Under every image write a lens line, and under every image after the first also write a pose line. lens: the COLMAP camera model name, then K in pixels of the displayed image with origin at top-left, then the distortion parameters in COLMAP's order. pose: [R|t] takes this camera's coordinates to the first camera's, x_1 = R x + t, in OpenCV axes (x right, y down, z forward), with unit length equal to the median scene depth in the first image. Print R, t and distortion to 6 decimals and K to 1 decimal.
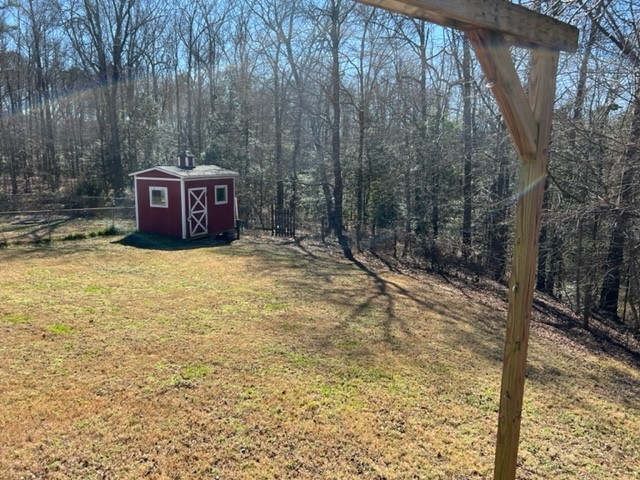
lens RADIAL K [[482.0, 0, 323.0], [0, 482.0, 240.0], [0, 0, 1]] dist [0.013253, -0.014869]
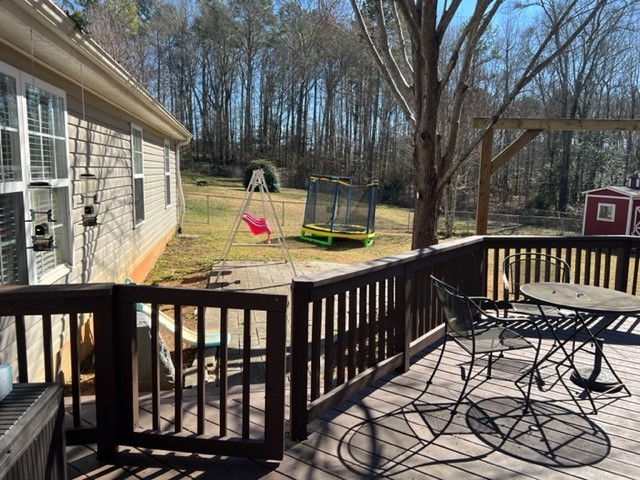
lens RADIAL K [[482.0, 0, 326.2], [0, 482.0, 235.6], [0, 0, 1]] dist [0.013253, -0.014869]
pose [[0.675442, 0.102682, -0.730229, 0.057552], [-0.138370, 0.990317, 0.011266, 0.043371], [0.724314, 0.093432, 0.683110, -0.261708]]
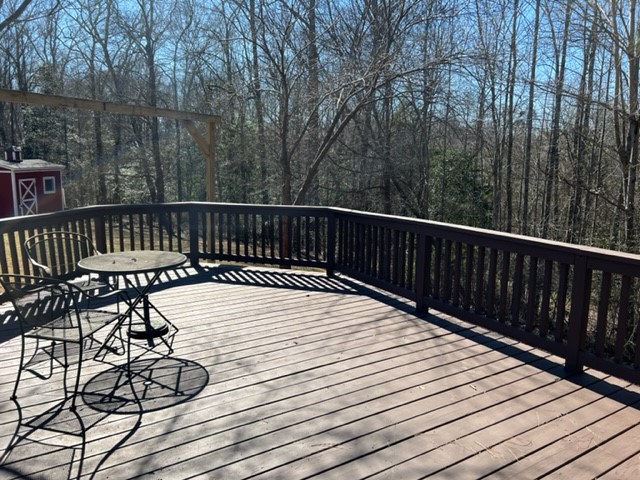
lens RADIAL K [[482.0, 0, 325.0], [0, 482.0, 235.1], [0, 0, 1]] dist [0.013253, -0.014869]
pose [[0.939484, -0.048273, 0.339173, 0.006312], [0.048781, 0.998785, 0.007034, 0.046014], [-0.339101, 0.009937, 0.940698, -0.282147]]
